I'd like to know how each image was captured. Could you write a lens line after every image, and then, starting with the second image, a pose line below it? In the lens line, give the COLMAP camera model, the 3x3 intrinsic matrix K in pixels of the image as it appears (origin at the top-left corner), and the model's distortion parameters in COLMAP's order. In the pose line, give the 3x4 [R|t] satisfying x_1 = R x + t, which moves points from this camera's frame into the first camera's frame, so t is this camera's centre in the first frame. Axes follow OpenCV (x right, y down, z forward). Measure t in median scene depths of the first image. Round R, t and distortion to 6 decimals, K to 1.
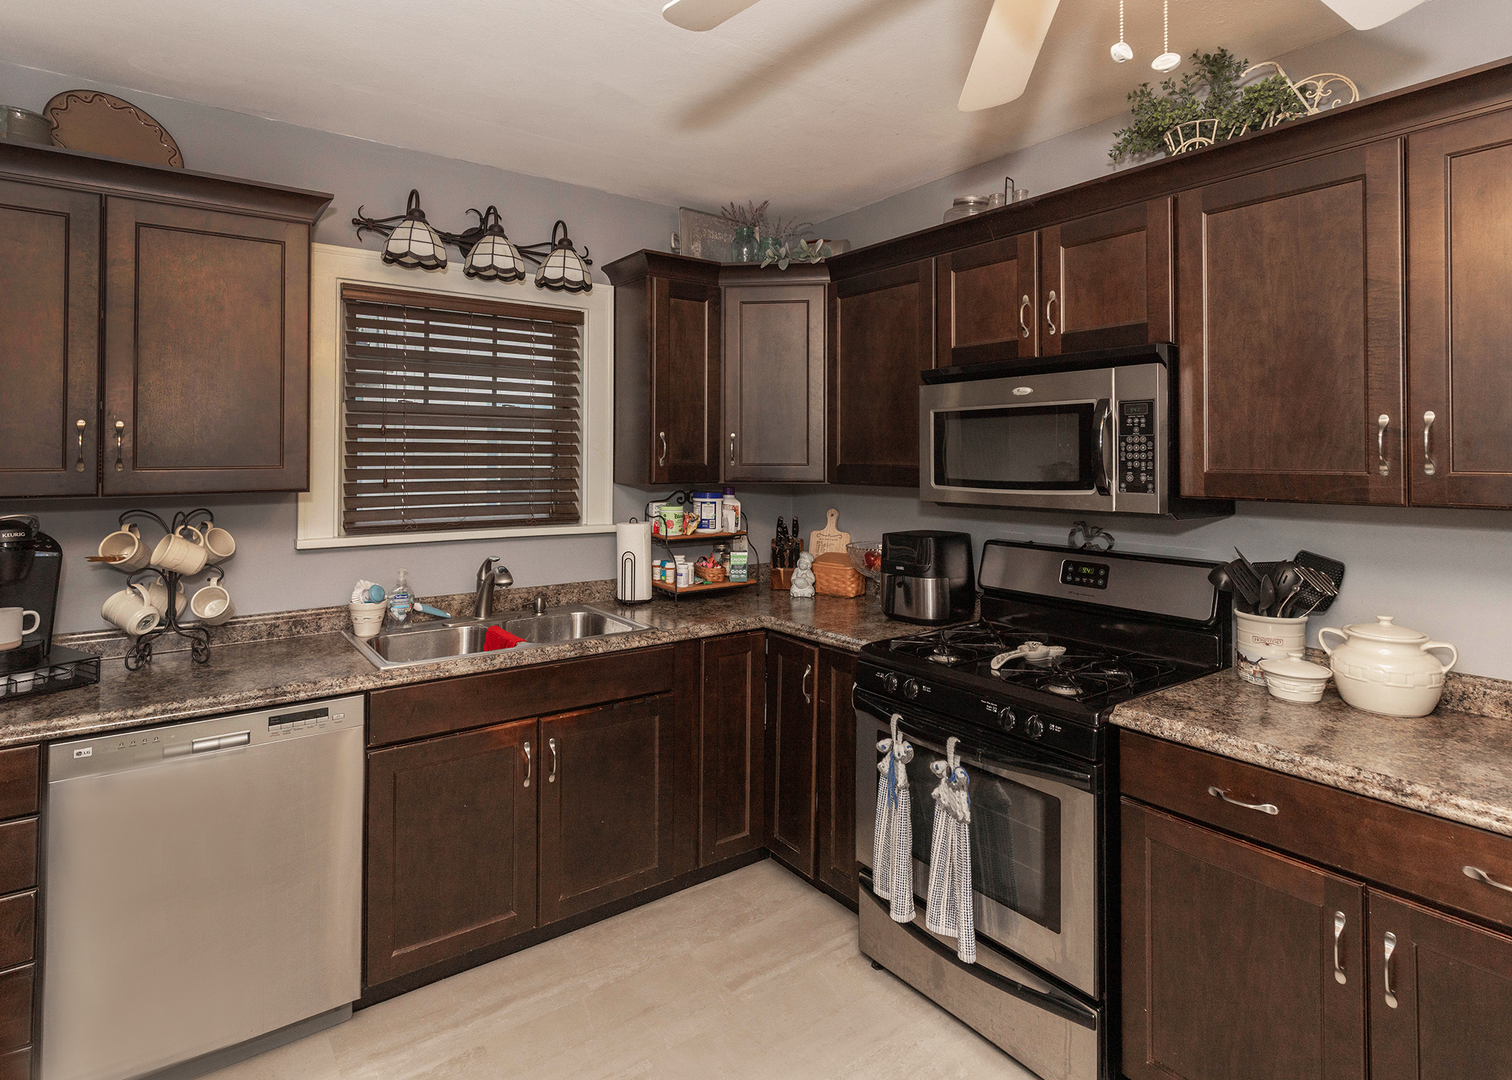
lens RADIAL K [[773.8, 0, 724.8], [0, 773.8, 472.6], [0, 0, 1]] dist [0.003482, -0.000158]
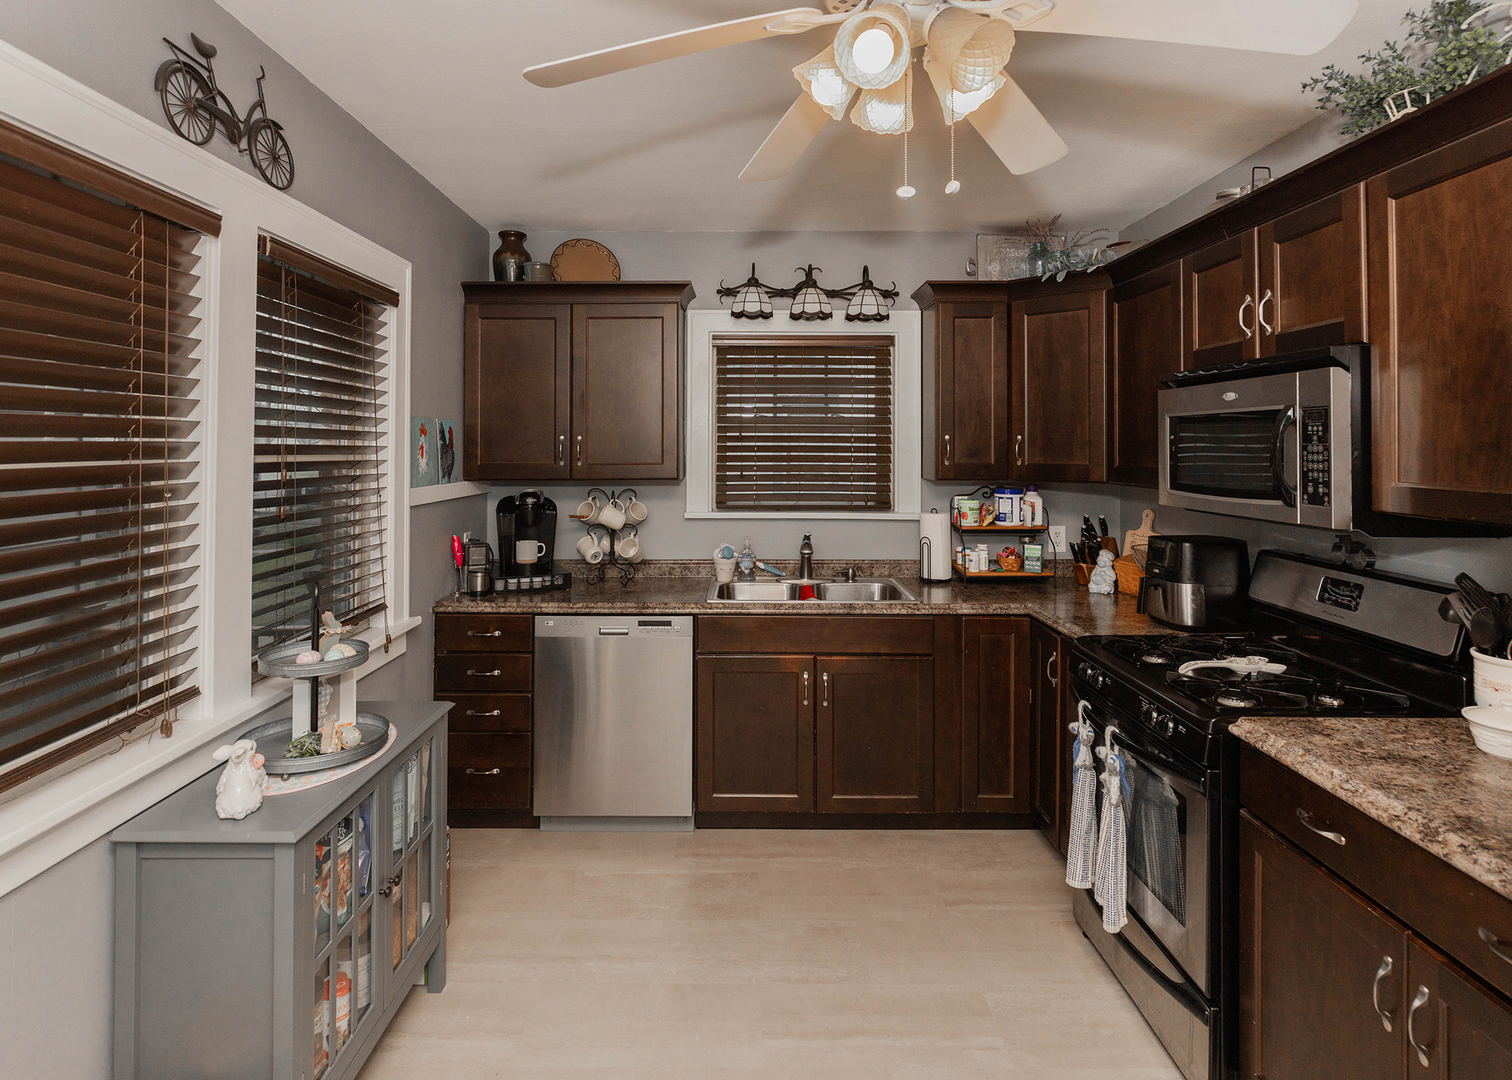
lens RADIAL K [[761.8, 0, 755.7], [0, 761.8, 475.6], [0, 0, 1]] dist [-0.001854, -0.000220]
pose [[0.817255, 0.022507, -0.575837, 0.396408], [-0.010722, 0.999658, 0.023856, -0.019219], [0.576176, -0.013322, 0.817217, -0.112534]]
